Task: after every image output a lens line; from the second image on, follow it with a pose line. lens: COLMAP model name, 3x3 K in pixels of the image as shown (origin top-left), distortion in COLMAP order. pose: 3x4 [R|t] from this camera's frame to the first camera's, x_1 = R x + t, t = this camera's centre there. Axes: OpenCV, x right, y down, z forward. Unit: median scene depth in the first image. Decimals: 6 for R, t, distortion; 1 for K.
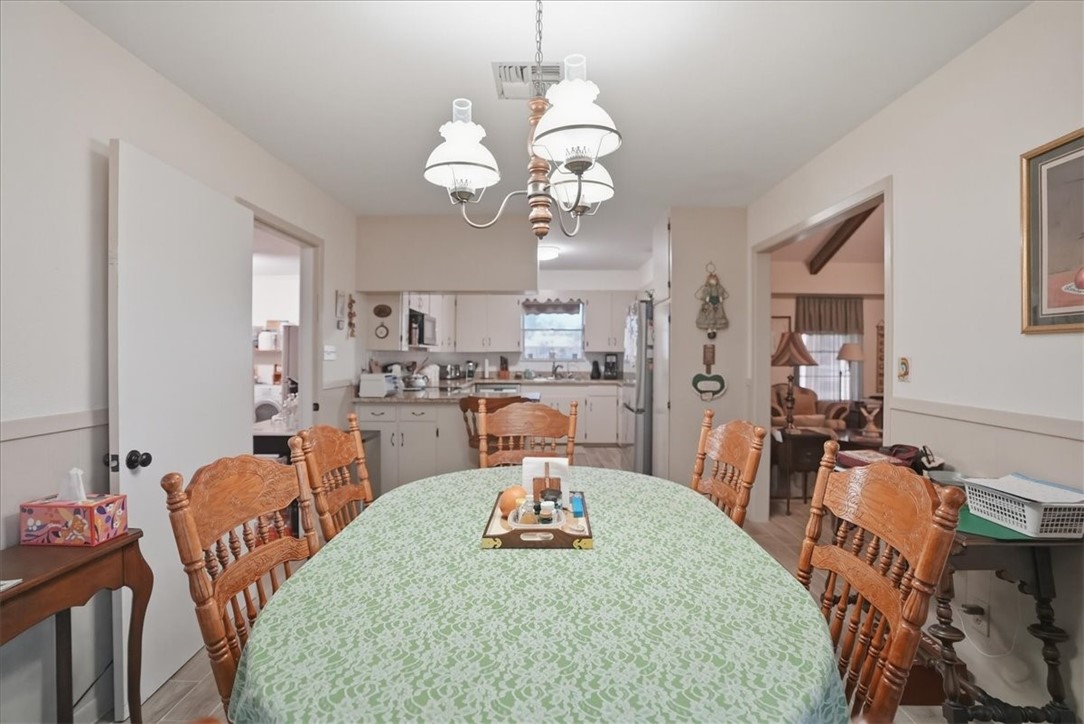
lens RADIAL K [[508.1, 0, 545.6], [0, 508.1, 355.3], [0, 0, 1]] dist [-0.074794, 0.028460]
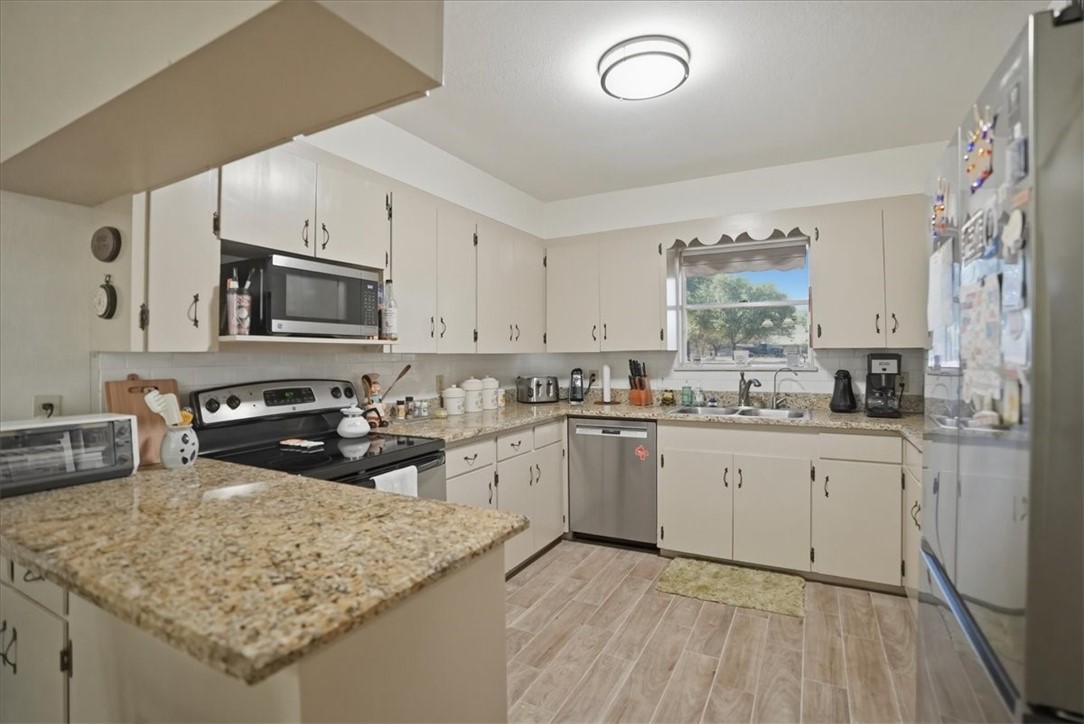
lens RADIAL K [[517.1, 0, 538.1], [0, 517.1, 347.4], [0, 0, 1]] dist [-0.070369, 0.029328]
pose [[0.880927, -0.016481, -0.472964, 0.074554], [0.008389, 0.999780, -0.019212, -0.002033], [0.473177, 0.012956, 0.880872, 0.506196]]
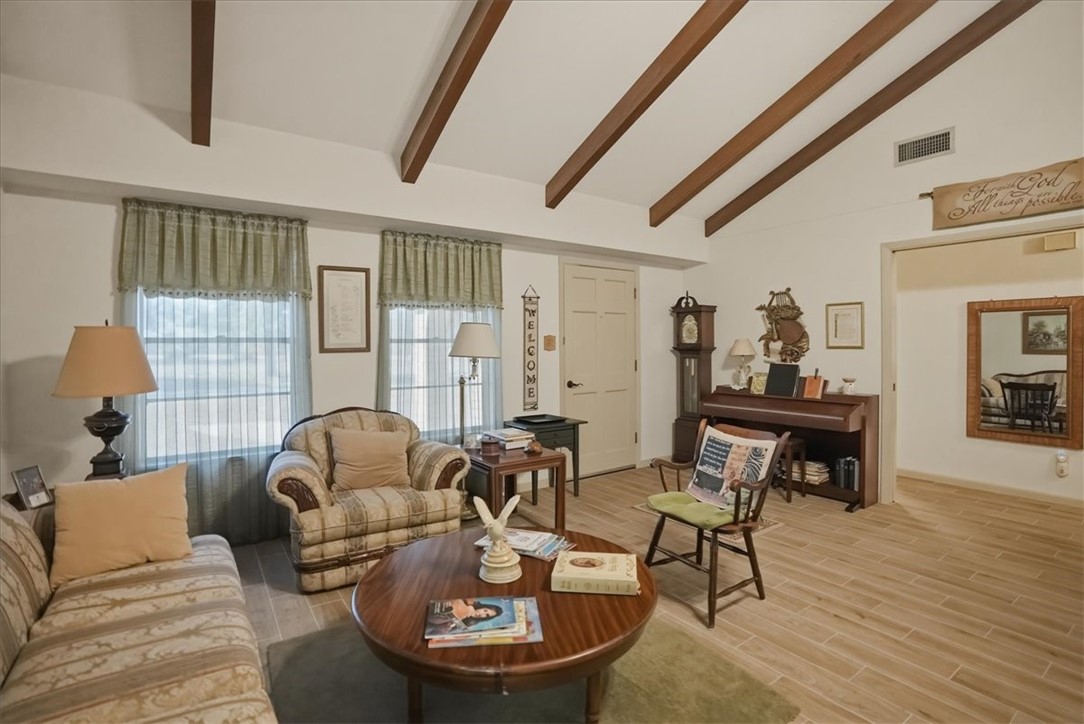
lens RADIAL K [[508.1, 0, 545.6], [0, 508.1, 355.3], [0, 0, 1]] dist [-0.074794, 0.028460]
pose [[0.814646, -0.021752, 0.579550, 0.349727], [0.014370, 0.999747, 0.017323, 0.001664], [-0.579780, -0.005784, 0.814752, 0.504578]]
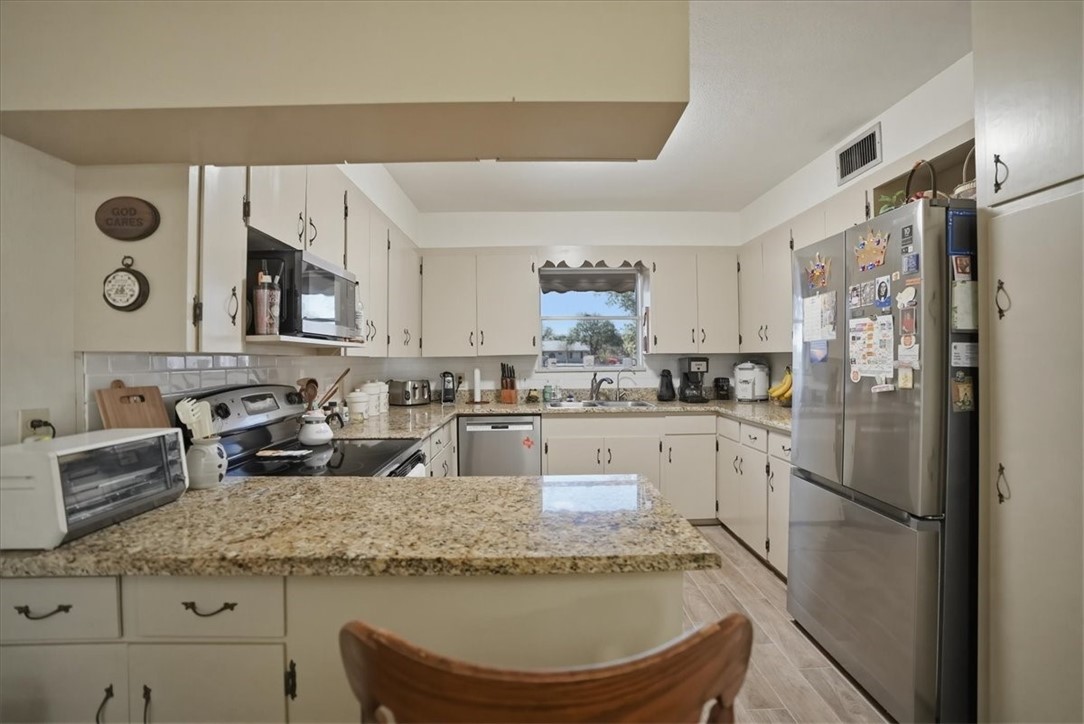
lens RADIAL K [[508.1, 0, 545.6], [0, 508.1, 355.3], [0, 0, 1]] dist [-0.074794, 0.028460]
pose [[0.999674, -0.011312, 0.022873, -0.052367], [0.011546, 0.999882, -0.010131, -0.001300], [-0.022755, 0.010392, 0.999687, 0.432380]]
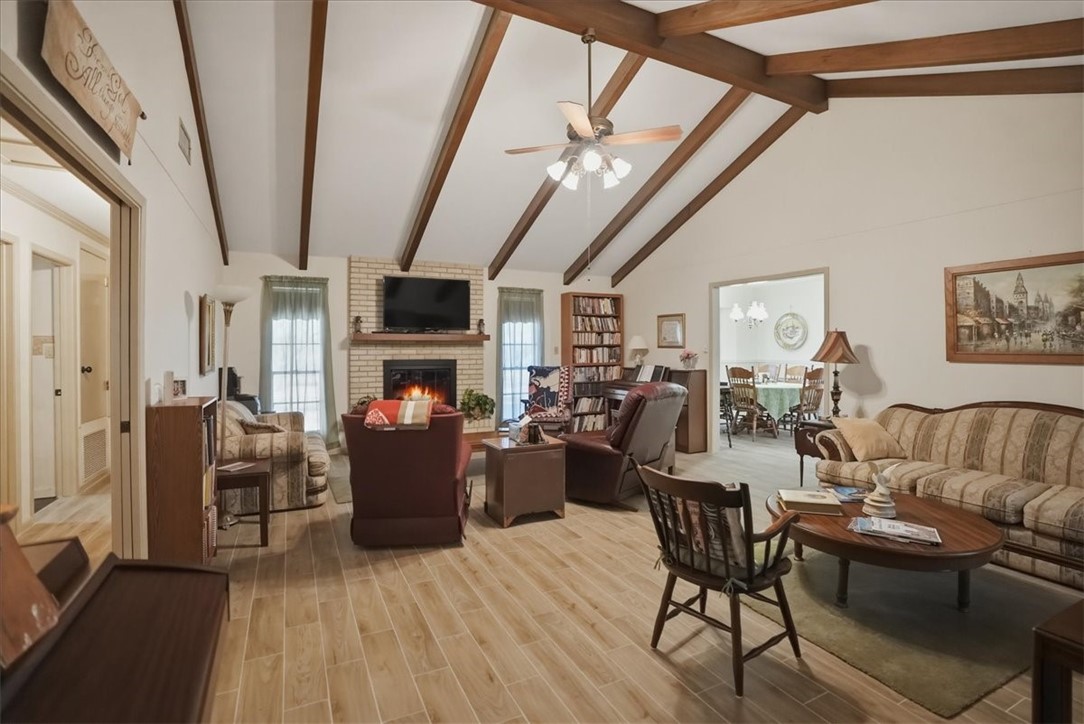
lens RADIAL K [[508.1, 0, 545.6], [0, 508.1, 355.3], [0, 0, 1]] dist [-0.074794, 0.028460]
pose [[-0.887239, -0.002185, -0.461305, 0.877432], [-0.010568, 0.999823, 0.015590, -0.001527], [0.461189, 0.018707, -0.887105, 0.942908]]
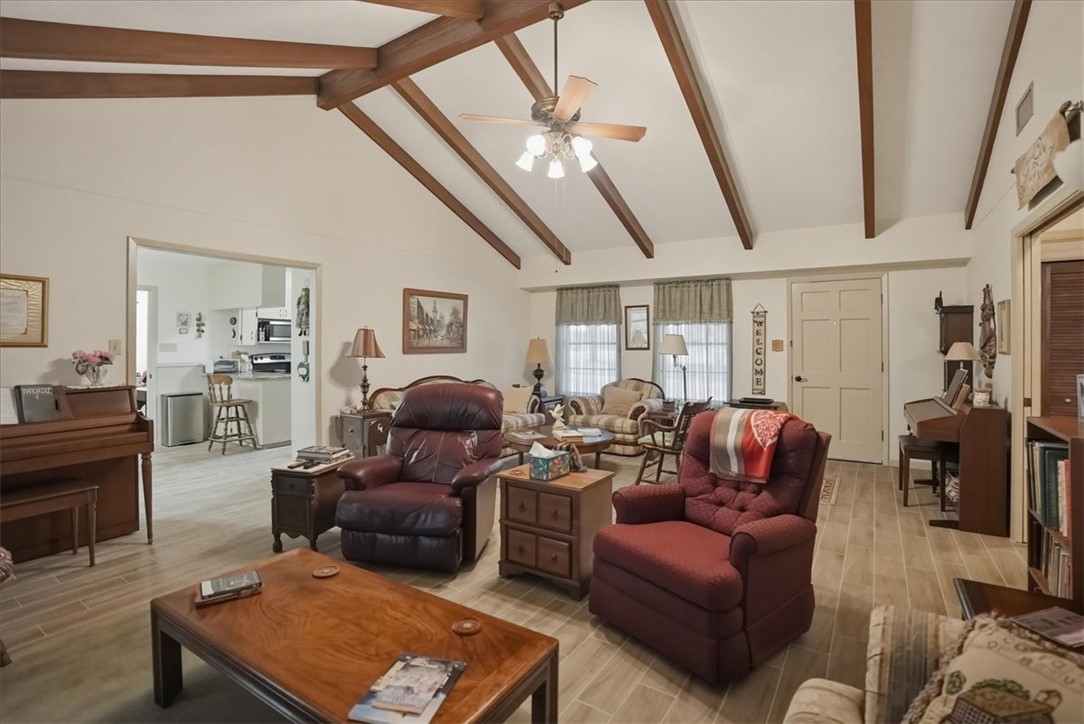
lens RADIAL K [[517.1, 0, 538.1], [0, 517.1, 347.4], [0, 0, 1]] dist [-0.070369, 0.029328]
pose [[0.837472, -0.002012, -0.546476, 0.853002], [0.001863, 0.999998, -0.000827, 0.000242], [0.546477, -0.000326, 0.837474, 0.102403]]
